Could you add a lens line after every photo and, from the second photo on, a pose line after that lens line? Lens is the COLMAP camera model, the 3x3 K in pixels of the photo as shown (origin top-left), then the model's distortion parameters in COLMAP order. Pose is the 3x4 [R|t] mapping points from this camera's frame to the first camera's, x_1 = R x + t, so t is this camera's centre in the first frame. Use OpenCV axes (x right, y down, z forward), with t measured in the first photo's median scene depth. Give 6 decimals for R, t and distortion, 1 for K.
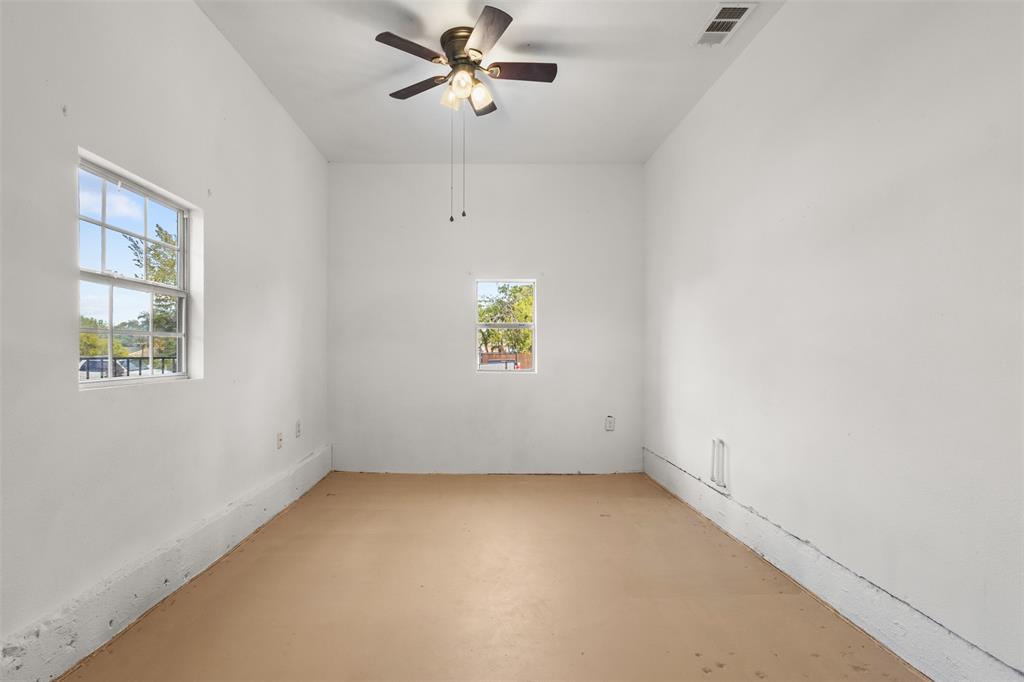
lens RADIAL K [[472.0, 0, 506.3], [0, 472.0, 347.2], [0, 0, 1]] dist [-0.000137, -0.000180]
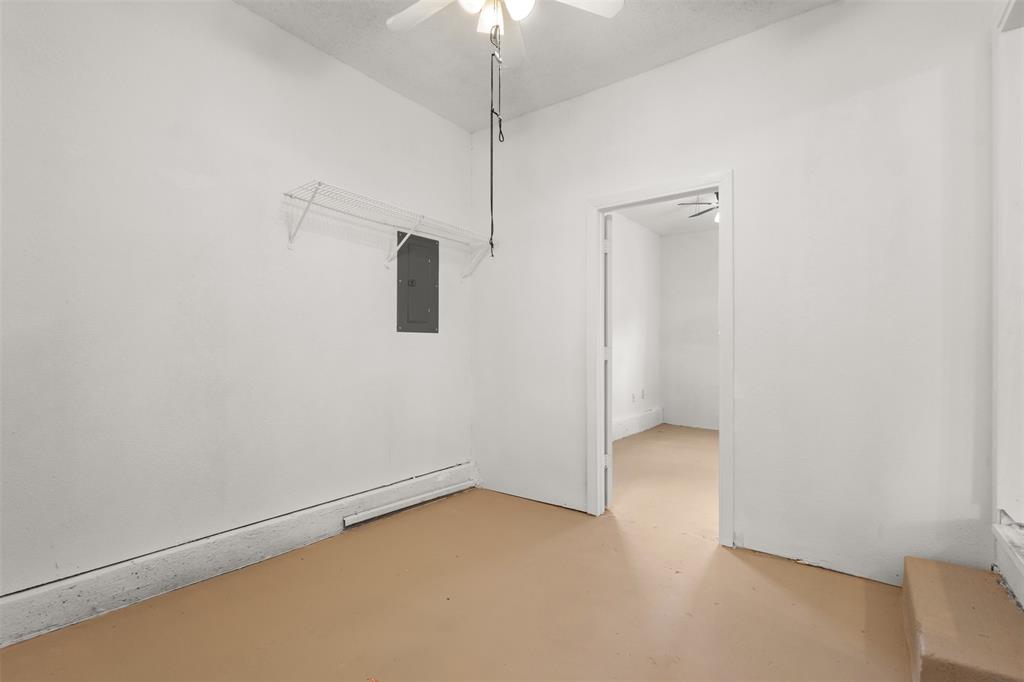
lens RADIAL K [[472.0, 0, 508.8], [0, 472.0, 344.5], [0, 0, 1]] dist [-0.000137, -0.000180]
pose [[0.766687, 0.005357, -0.641999, 0.279427], [-0.006629, 0.999978, 0.000427, -0.004715], [0.641987, 0.003928, 0.766705, -0.618274]]
